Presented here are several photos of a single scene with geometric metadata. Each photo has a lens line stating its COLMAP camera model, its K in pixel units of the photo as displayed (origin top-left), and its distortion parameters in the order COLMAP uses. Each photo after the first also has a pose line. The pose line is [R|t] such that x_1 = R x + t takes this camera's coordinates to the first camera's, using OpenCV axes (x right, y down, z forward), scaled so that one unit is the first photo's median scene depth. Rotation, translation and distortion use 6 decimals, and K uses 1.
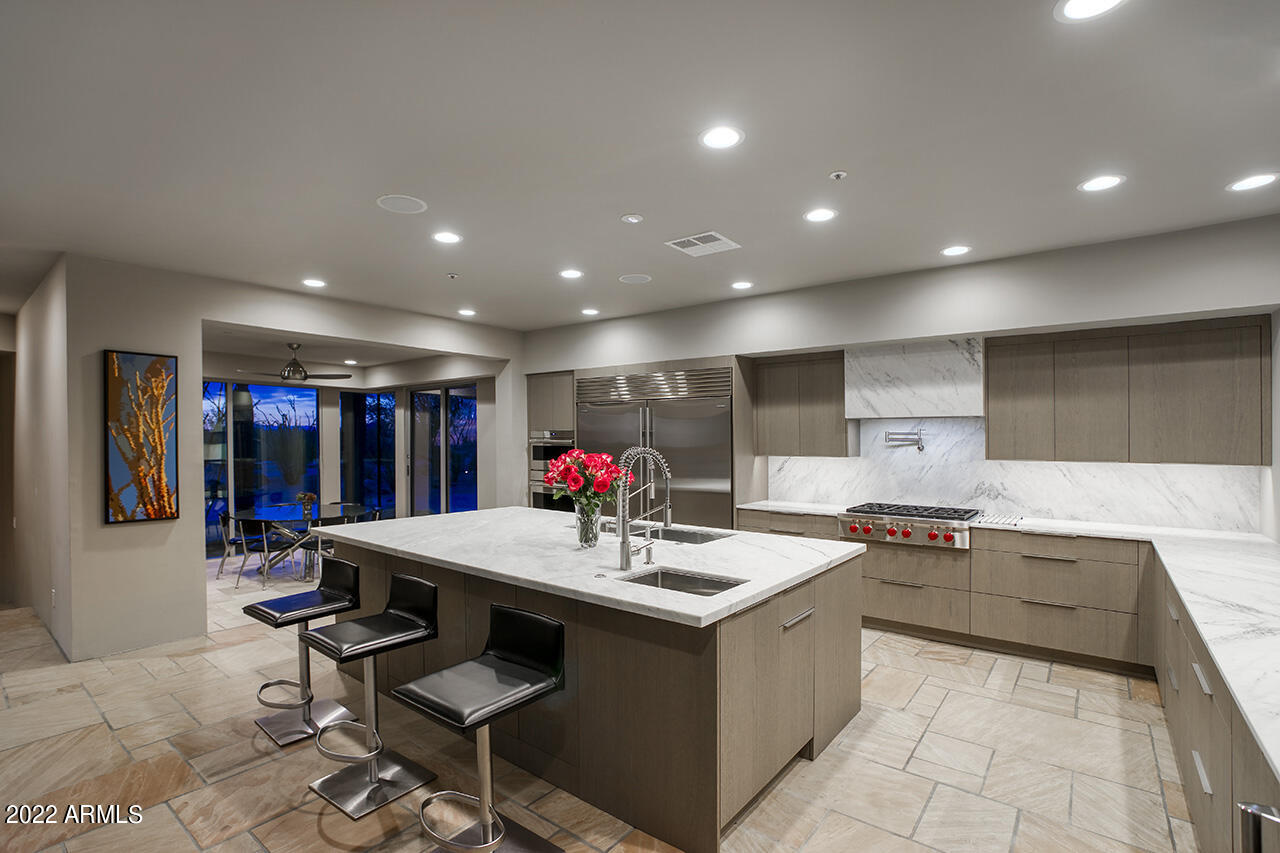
lens RADIAL K [[596.7, 0, 617.1], [0, 596.7, 438.4], [0, 0, 1]] dist [-0.057740, 0.000304]
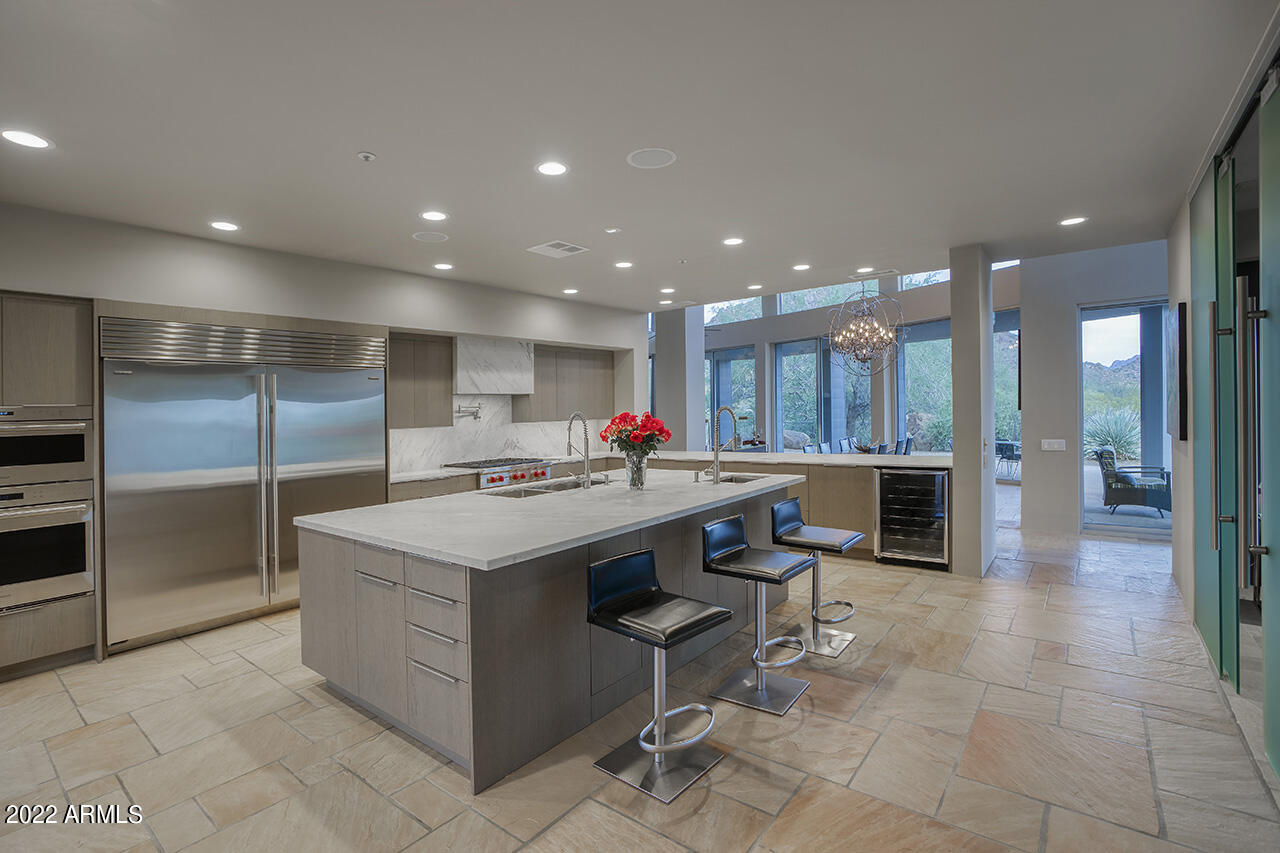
lens RADIAL K [[633.7, 0, 625.3], [0, 633.7, 413.7], [0, 0, 1]] dist [-0.029693, 0.000136]
pose [[-0.026614, -0.003565, 0.999639, -0.975952], [0.030244, 0.999533, 0.004370, 0.012374], [-0.999188, 0.030349, -0.026494, 0.746963]]
